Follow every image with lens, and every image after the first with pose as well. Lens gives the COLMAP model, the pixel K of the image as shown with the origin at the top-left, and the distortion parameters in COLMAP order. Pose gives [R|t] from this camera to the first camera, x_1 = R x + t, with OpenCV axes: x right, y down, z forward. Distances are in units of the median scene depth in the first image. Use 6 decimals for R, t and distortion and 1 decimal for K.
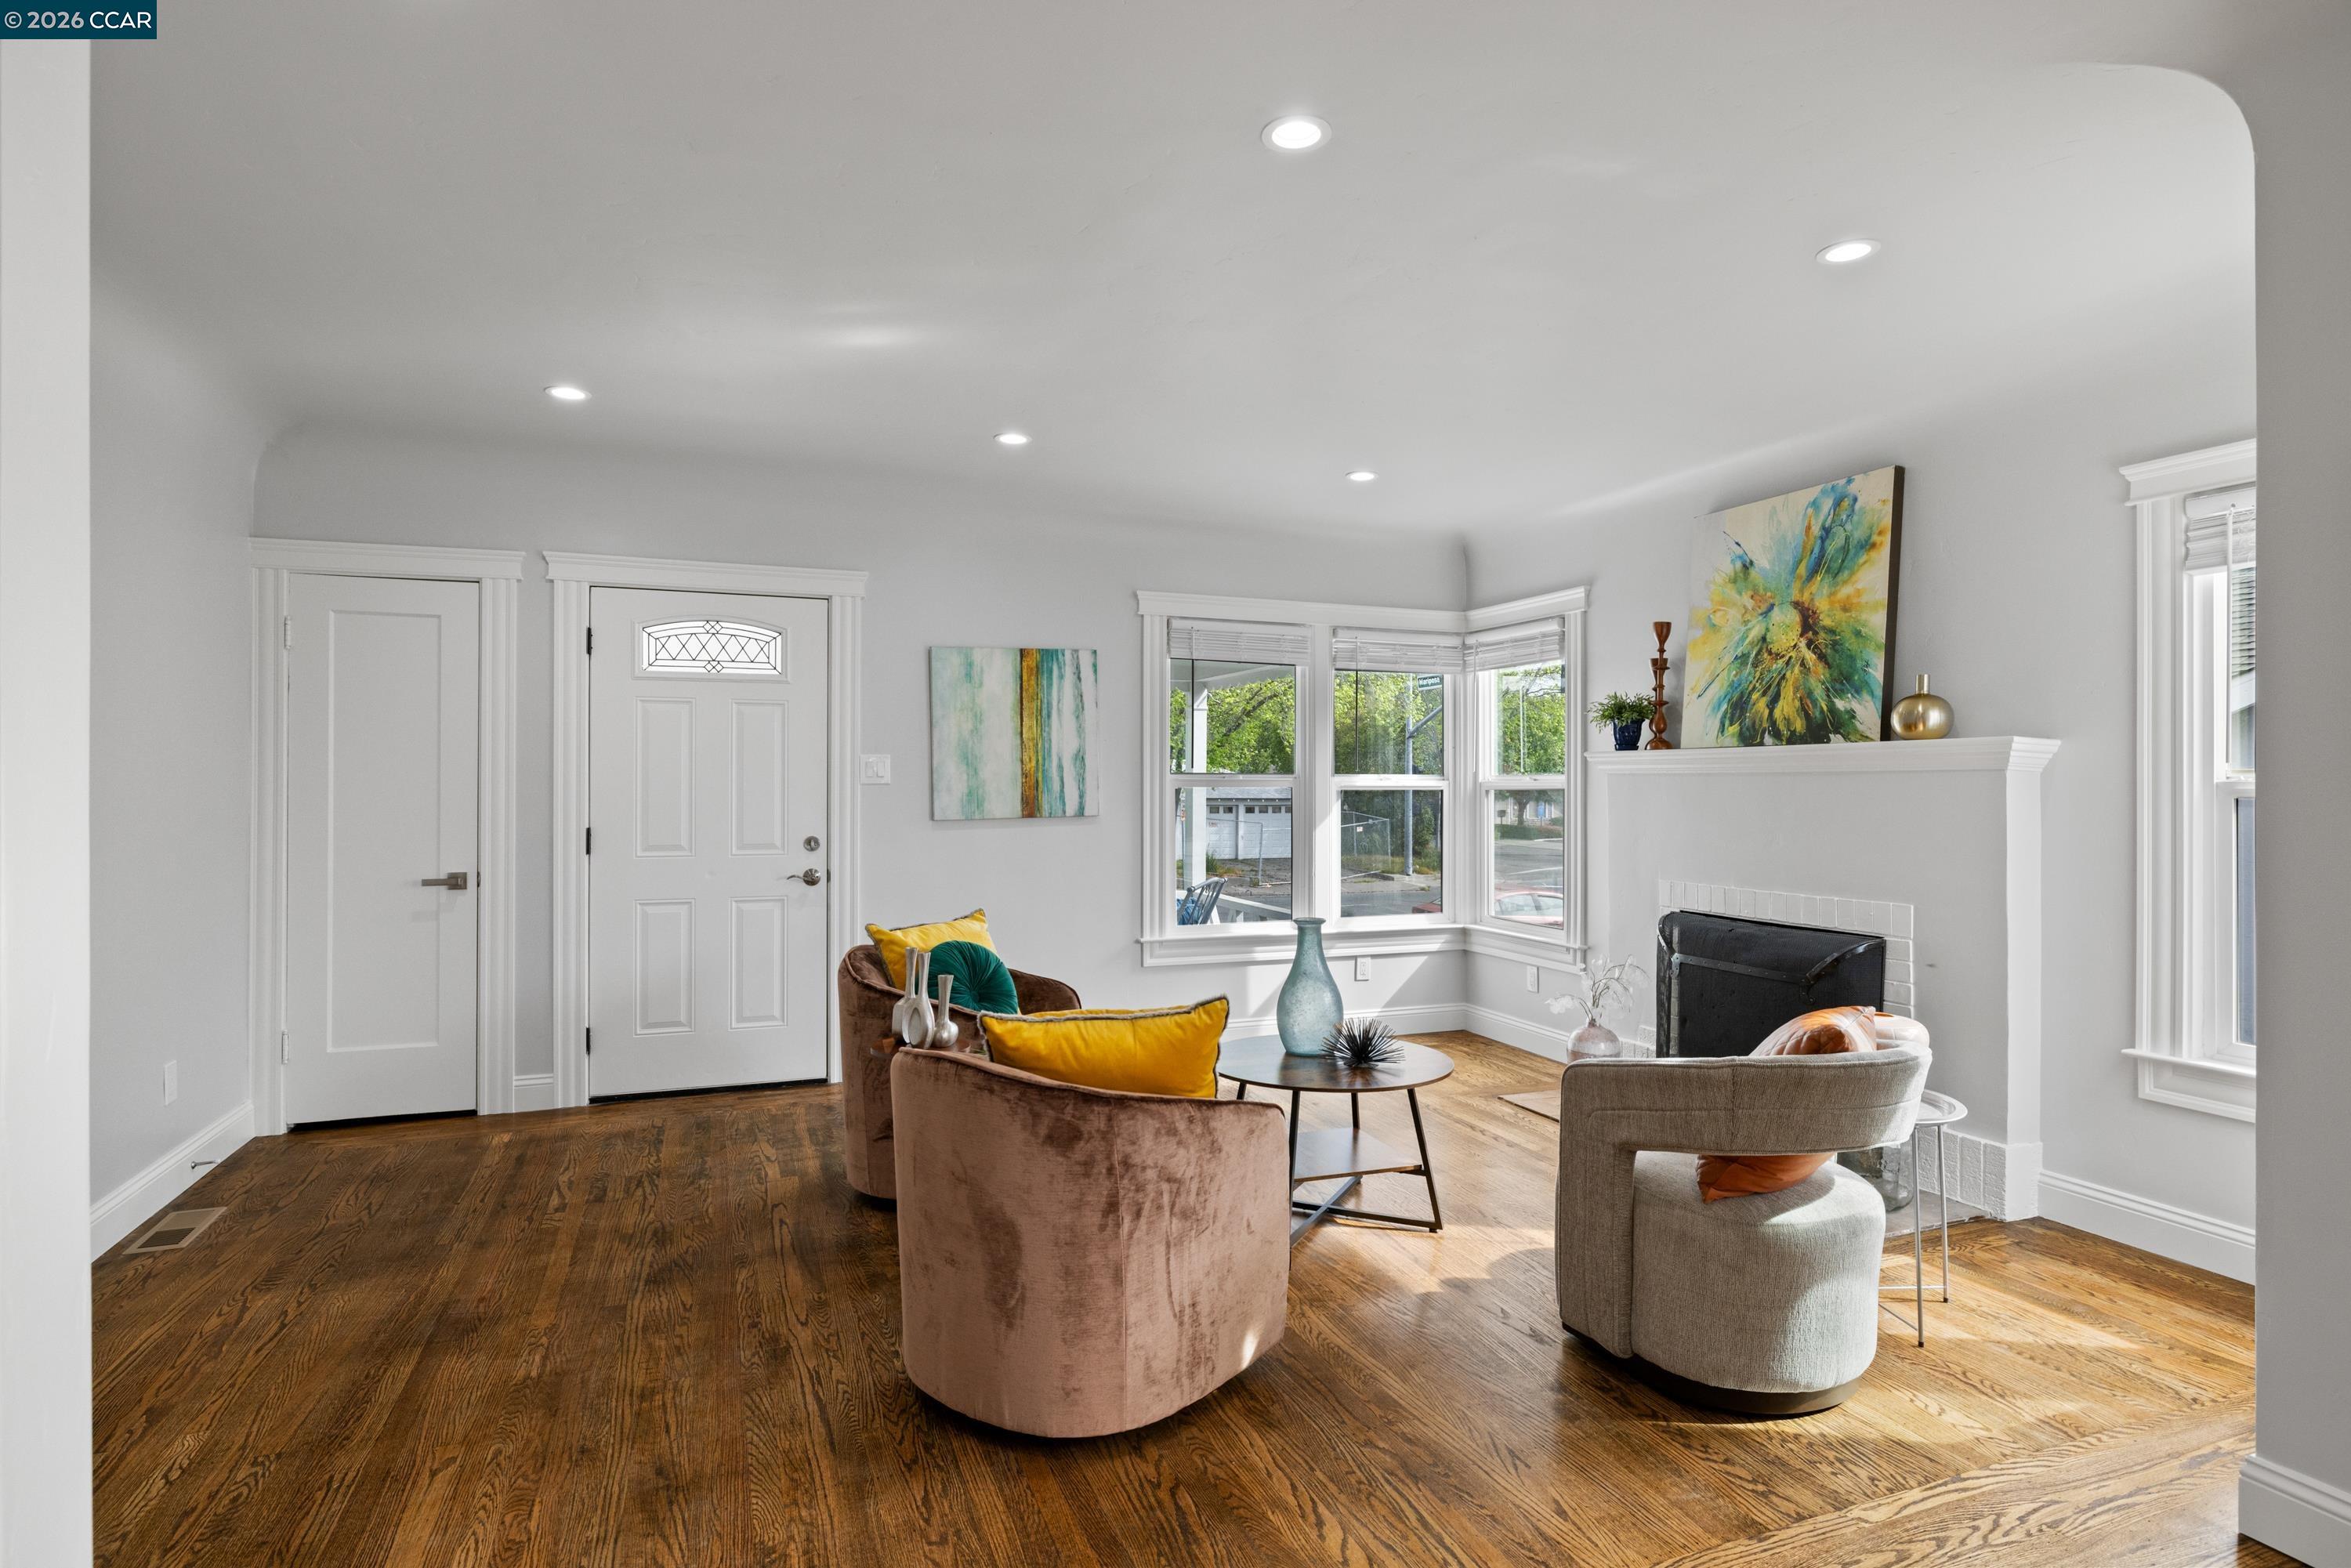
lens RADIAL K [[1226.1, 0, 1175.5], [0, 1226.1, 784.0], [0, 0, 1]] dist [0.002597, 0.001086]
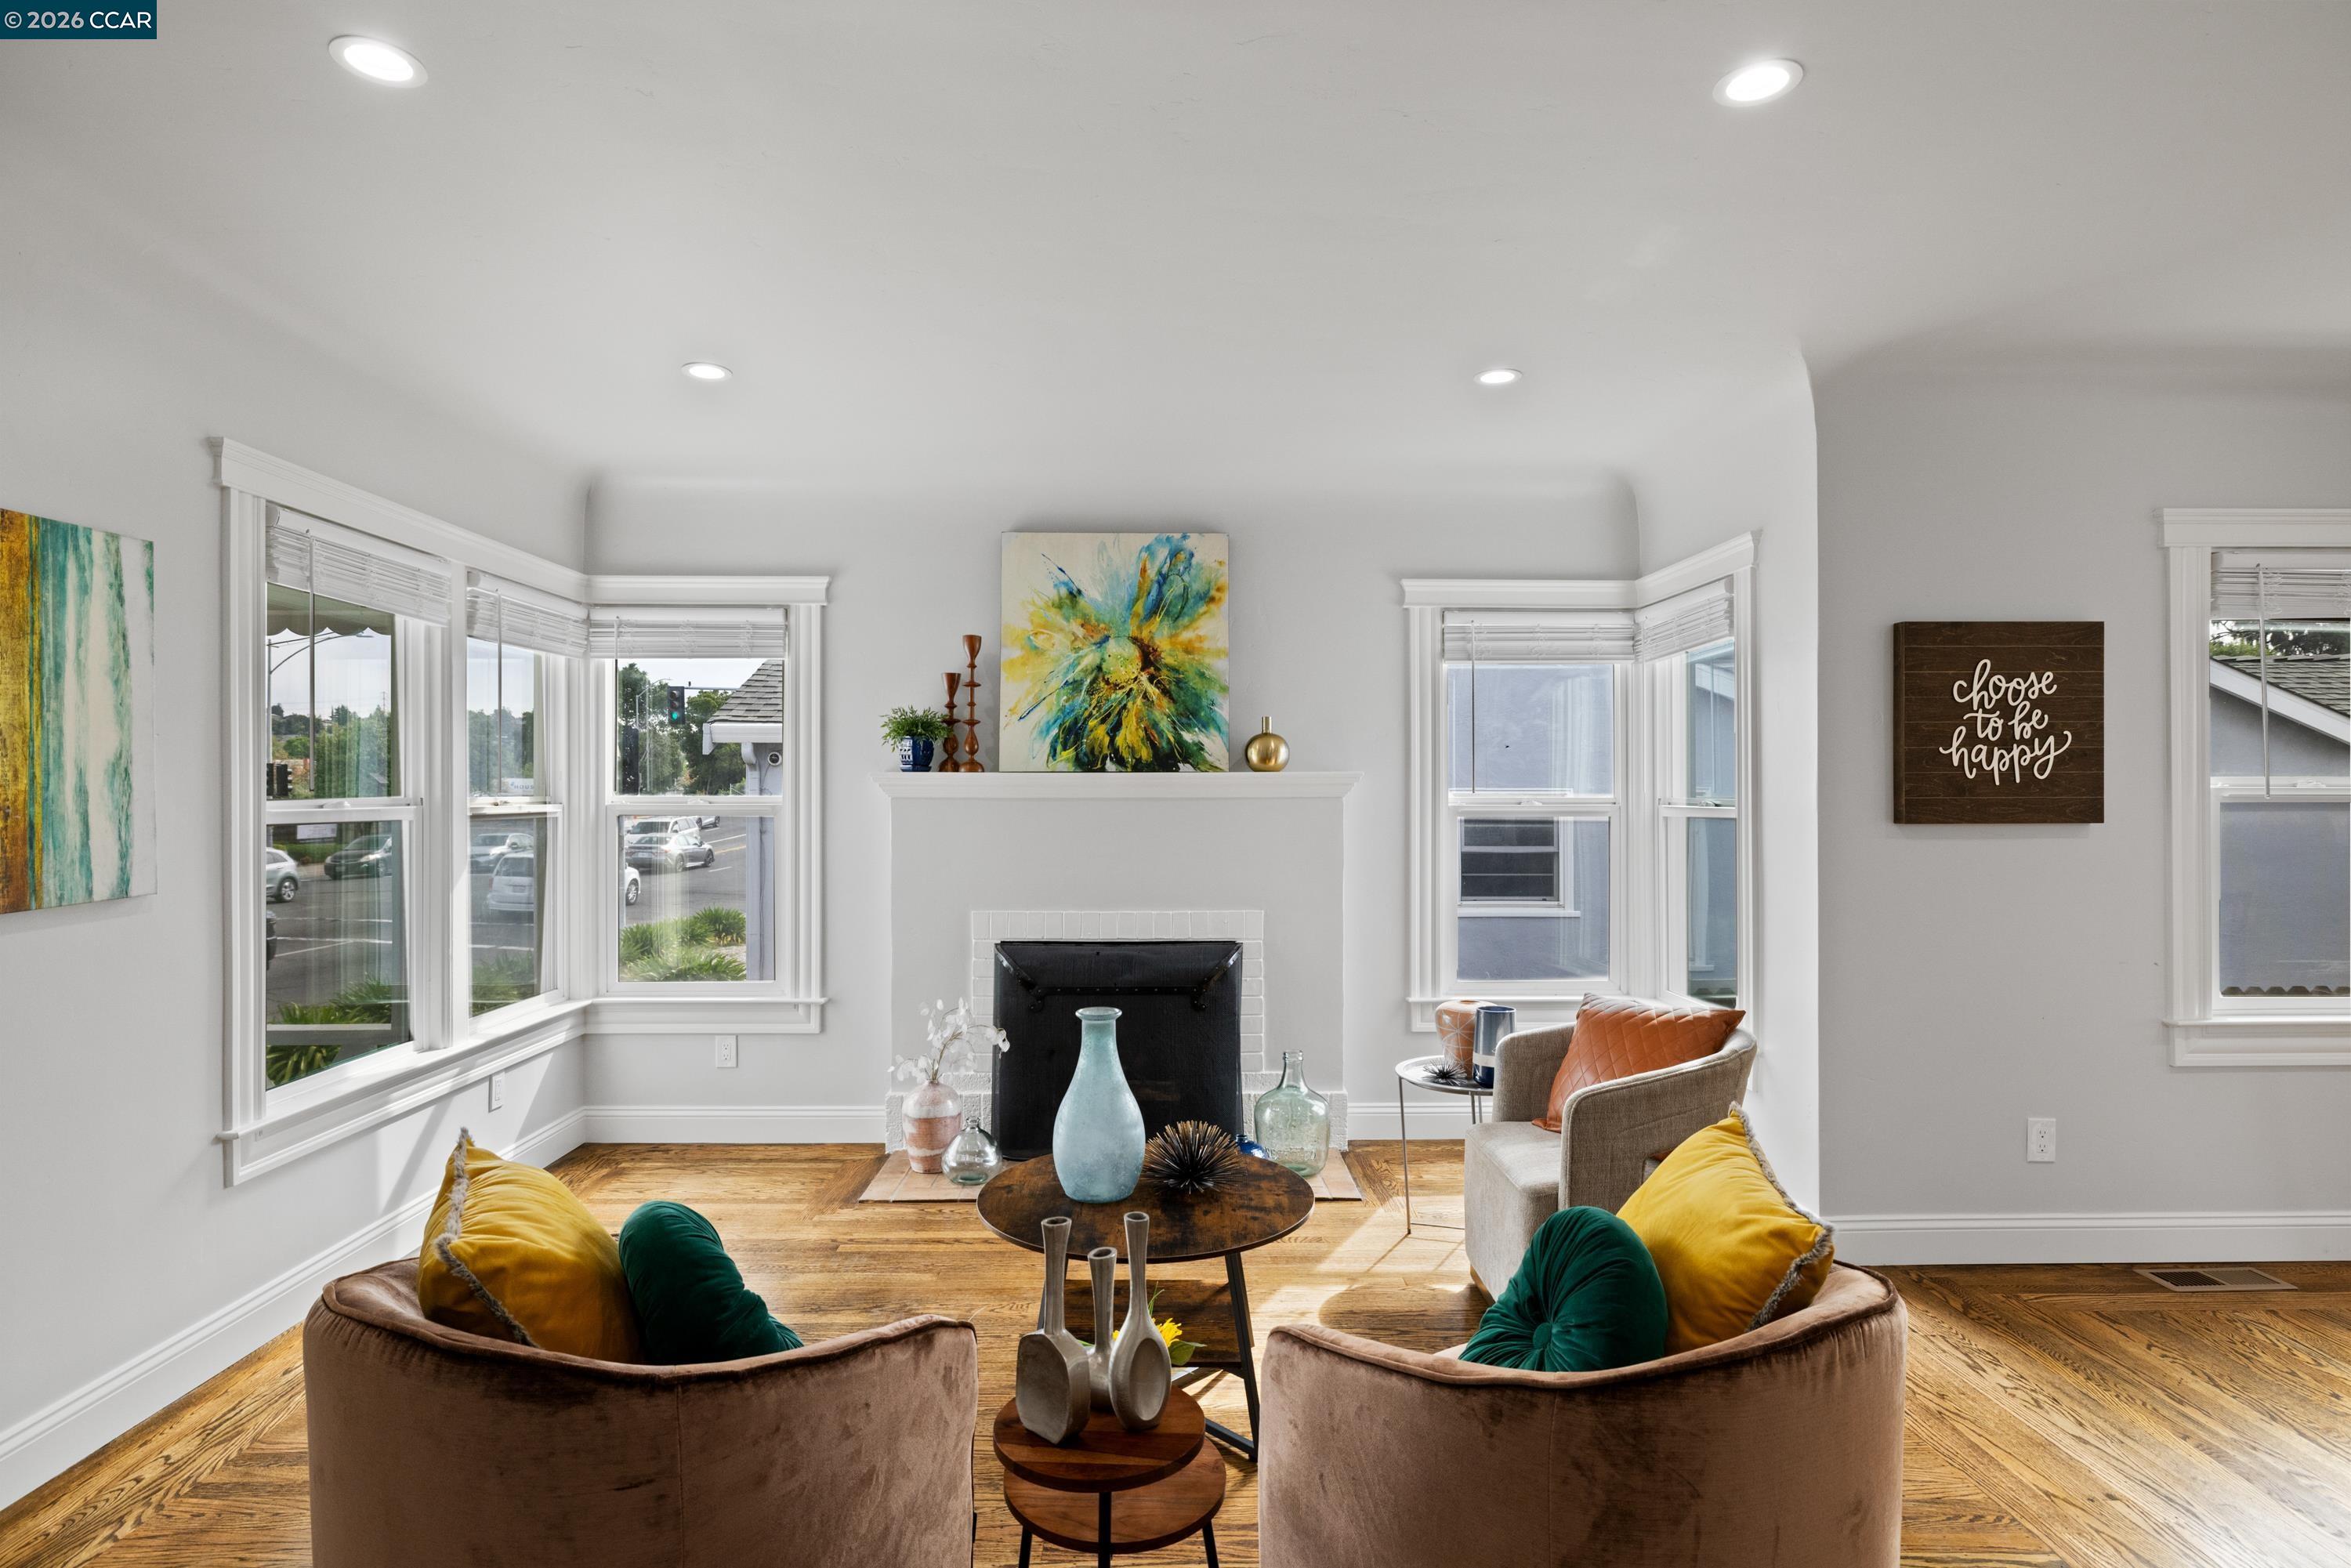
lens RADIAL K [[1206.0, 0, 1172.2], [0, 1206.0, 784.8], [0, 0, 1]] dist [-0.000369, 0.000358]
pose [[0.347388, 0.000031, 0.937722, -0.456376], [0.000505, 1.000000, -0.000220, -0.019985], [-0.937721, 0.000550, 0.347388, 0.595012]]
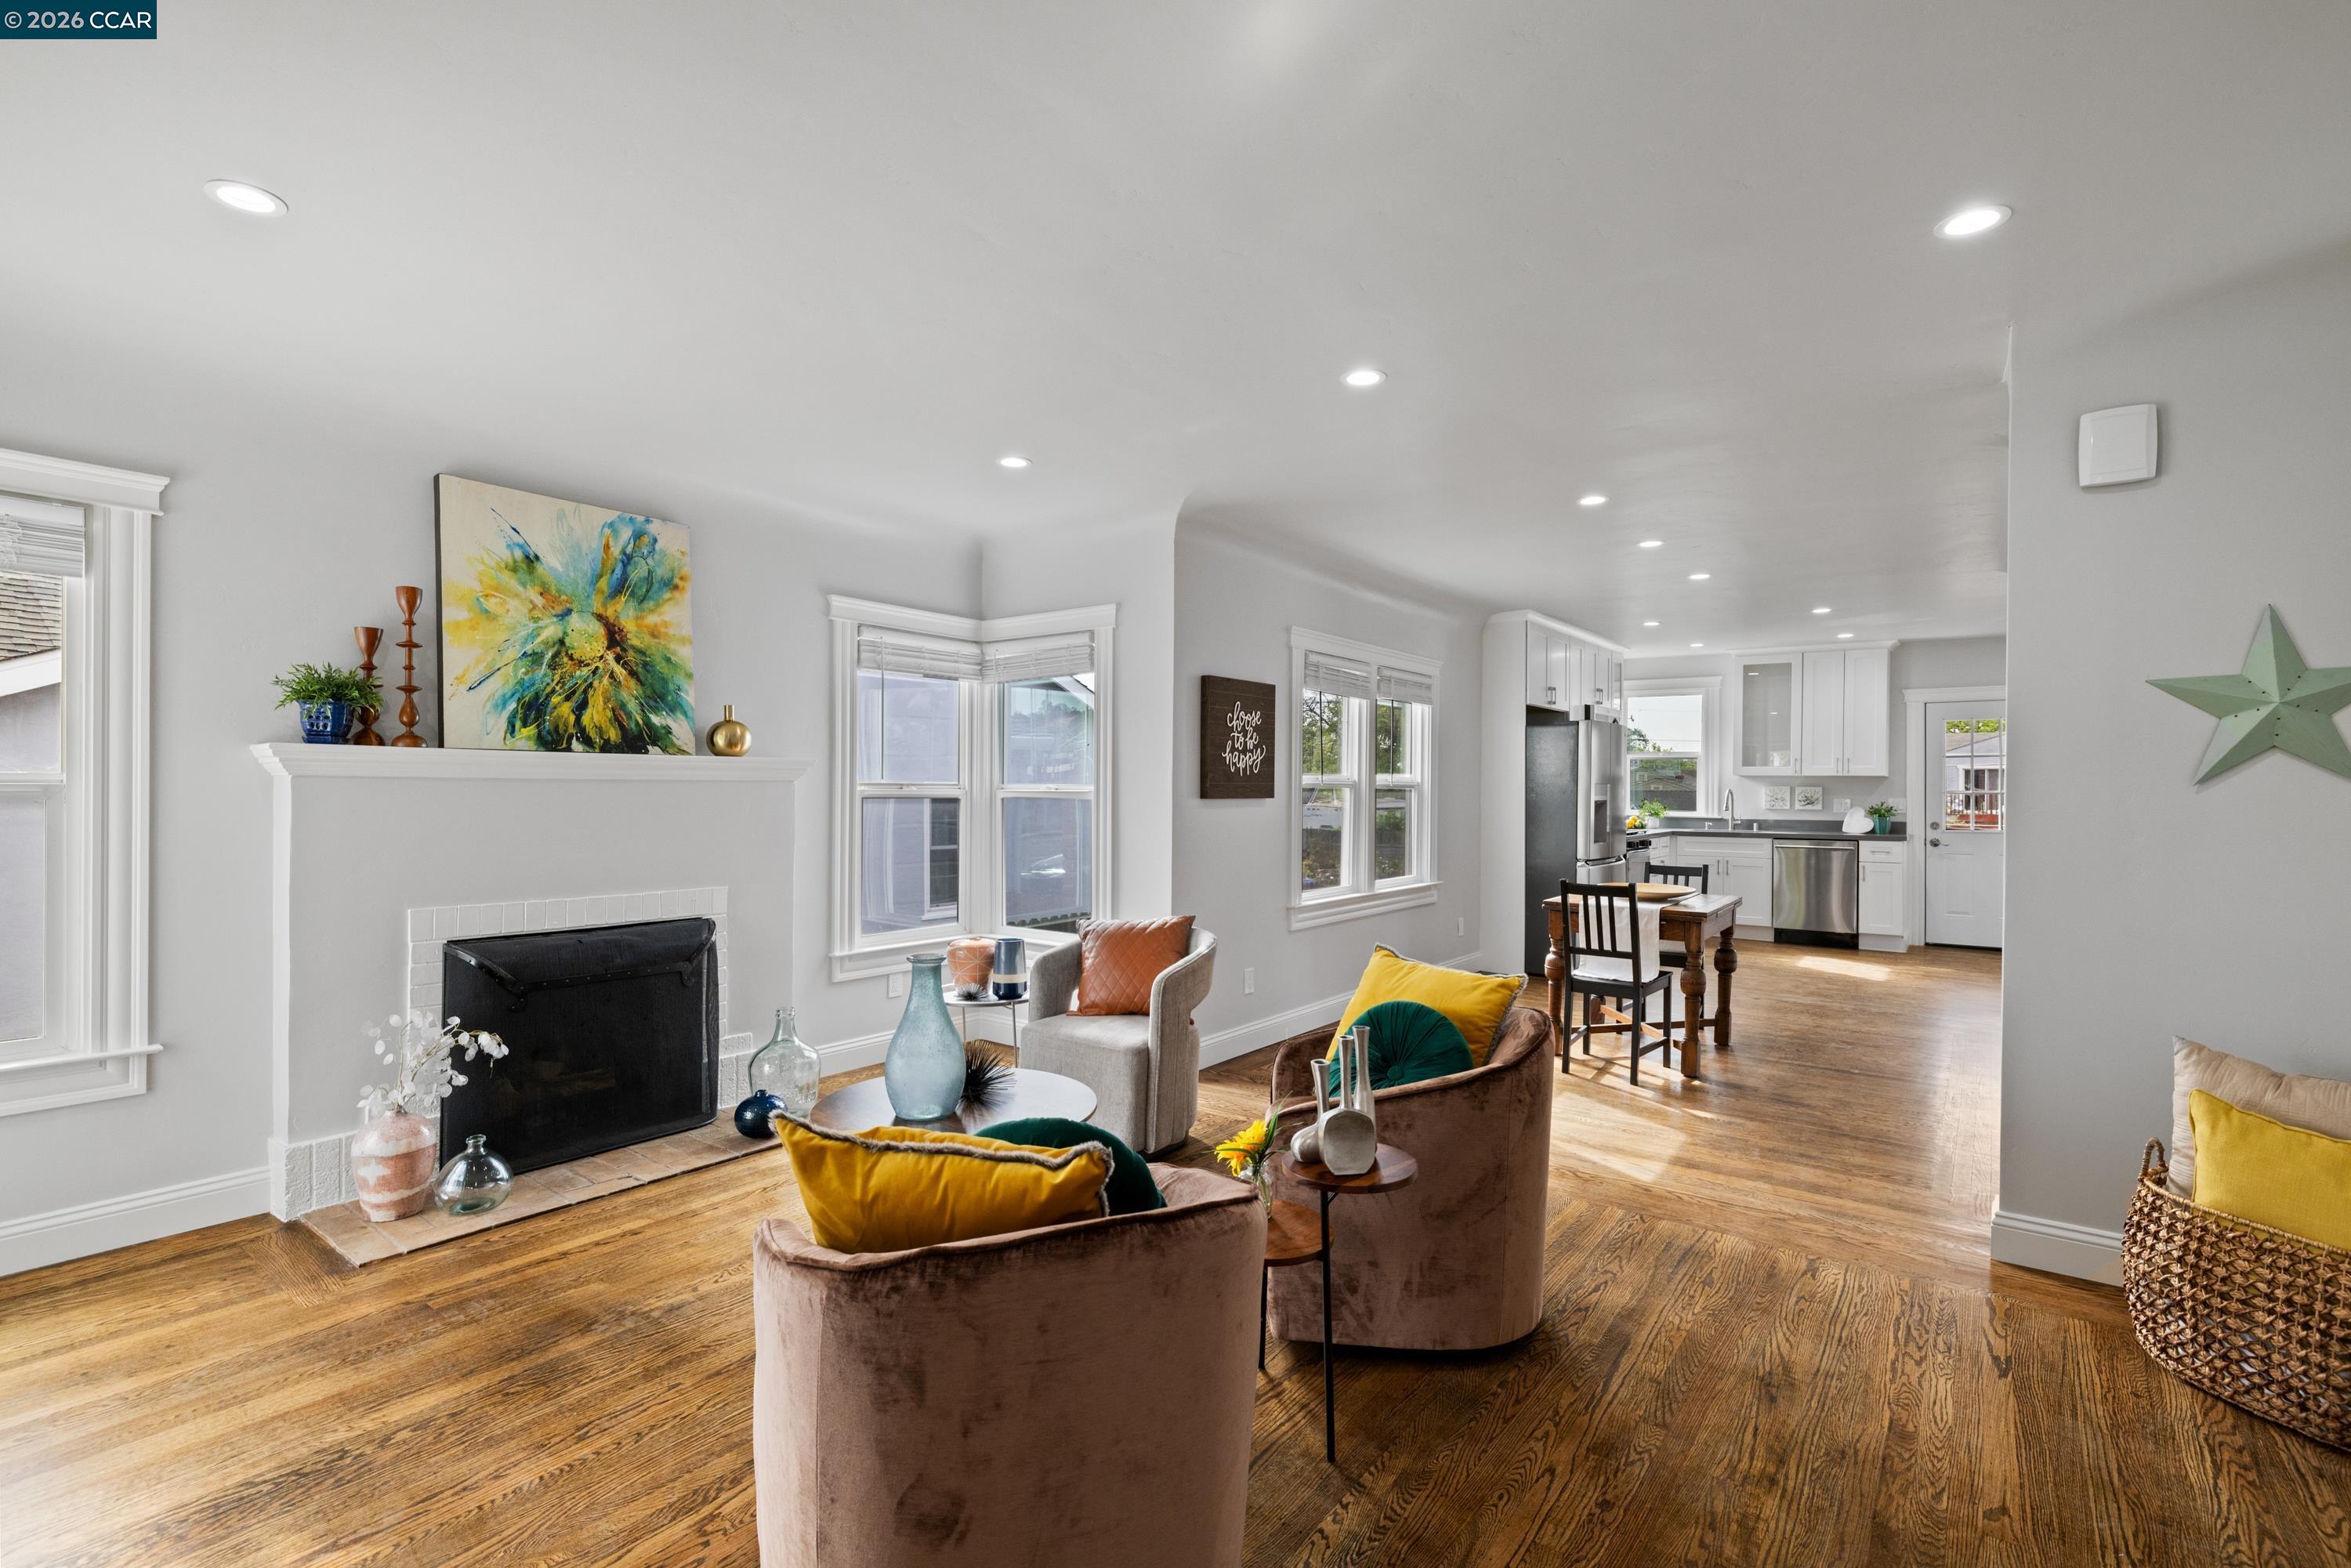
lens RADIAL K [[1066.5, 0, 1170.2], [0, 1066.5, 791.7], [0, 0, 1]] dist [-0.000872, 0.000411]
pose [[-0.518676, -0.007058, 0.854942, -0.504828], [-0.008076, 0.999962, 0.003356, -0.005762], [-0.854933, -0.005164, -0.518713, 1.035472]]
